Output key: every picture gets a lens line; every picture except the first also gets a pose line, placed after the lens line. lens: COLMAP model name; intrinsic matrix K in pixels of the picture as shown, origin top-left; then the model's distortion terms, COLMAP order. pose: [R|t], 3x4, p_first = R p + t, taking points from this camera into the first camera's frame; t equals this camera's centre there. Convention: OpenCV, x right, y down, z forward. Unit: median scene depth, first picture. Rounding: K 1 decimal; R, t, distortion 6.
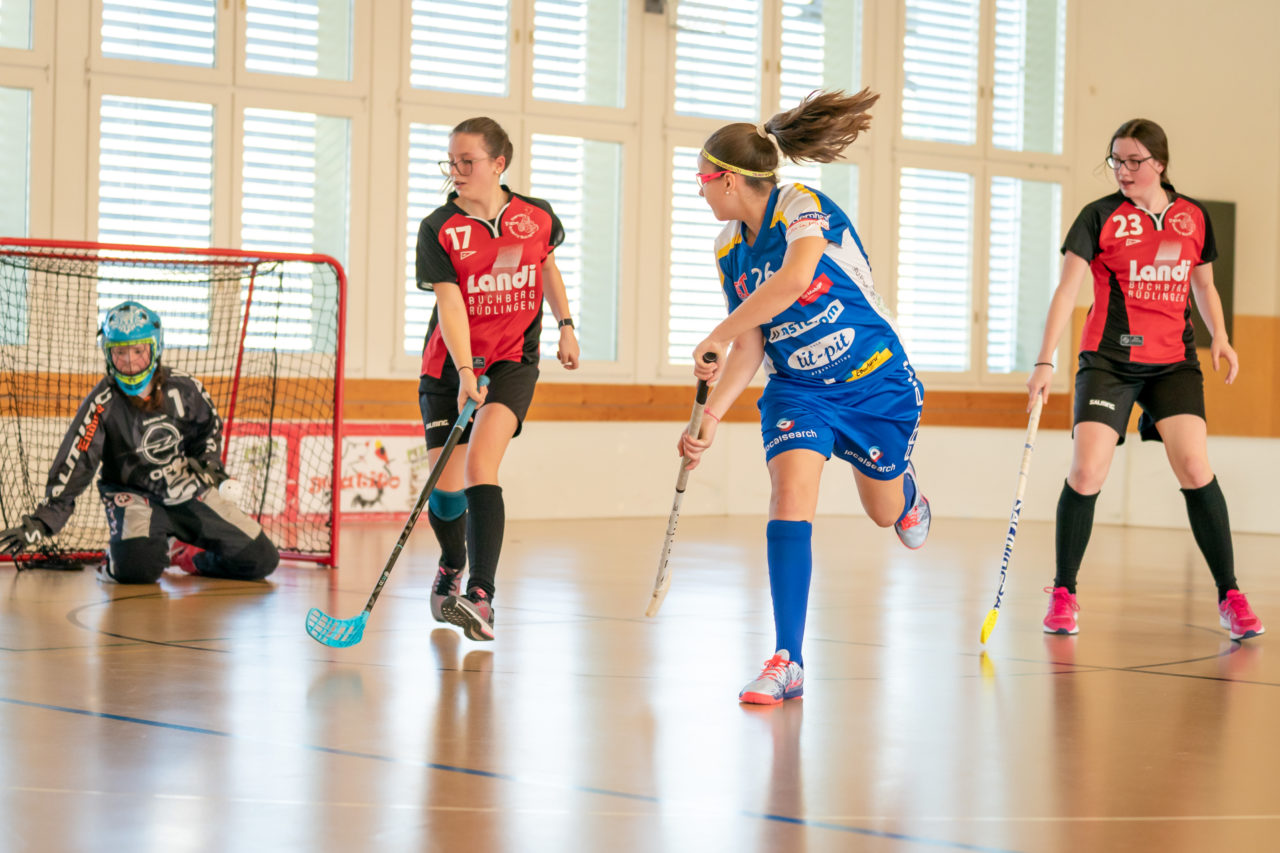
lens RADIAL K [[2608.0, 0, 641.4], [0, 2608.0, 425.8], [0, 0, 1]] dist [-0.032955, 0.000000]
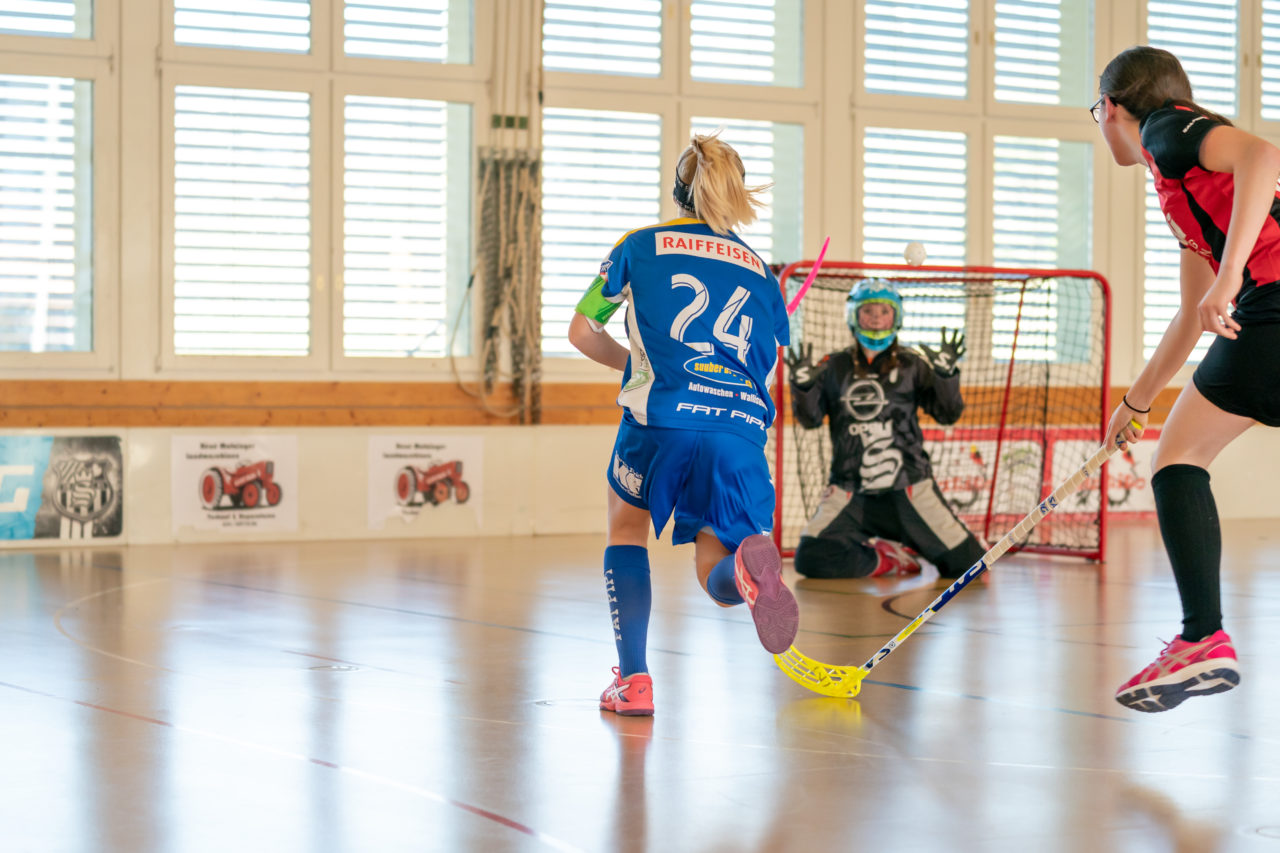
lens RADIAL K [[2608.0, 0, 638.8], [0, 2608.0, 426.8], [0, 0, 1]] dist [-0.032955, 0.000000]
pose [[0.984170, -0.009036, -0.176997, -0.109144], [0.008719, 0.999959, -0.002572, -0.000483], [0.177013, 0.000988, 0.984208, -0.085774]]
